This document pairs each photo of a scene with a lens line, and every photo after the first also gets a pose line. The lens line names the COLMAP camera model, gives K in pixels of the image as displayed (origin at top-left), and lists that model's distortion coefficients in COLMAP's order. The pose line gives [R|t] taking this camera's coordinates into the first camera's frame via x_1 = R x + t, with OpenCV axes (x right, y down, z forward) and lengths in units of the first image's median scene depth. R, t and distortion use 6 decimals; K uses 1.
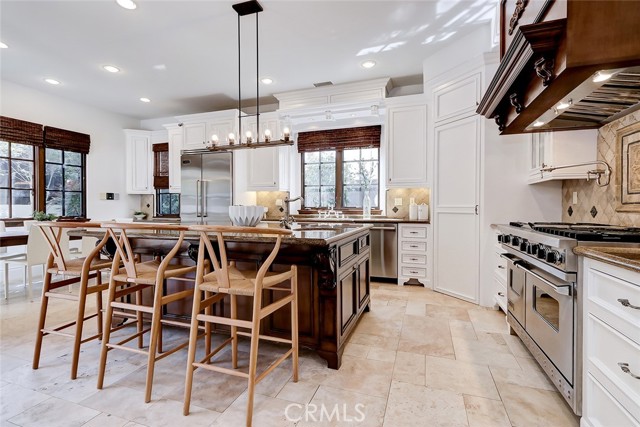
lens RADIAL K [[293.7, 0, 323.5], [0, 293.7, 209.8], [0, 0, 1]] dist [0.006243, -0.003153]
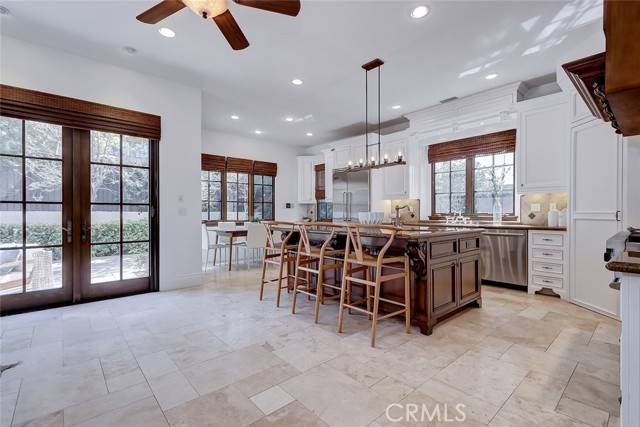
lens RADIAL K [[293.7, 0, 321.4], [0, 293.7, 214.2], [0, 0, 1]] dist [0.006243, -0.003153]
pose [[0.871077, 0.000836, -0.491146, 0.115956], [-0.004722, 0.999967, -0.006673, 0.003455], [0.491124, 0.008132, 0.871052, -0.162054]]
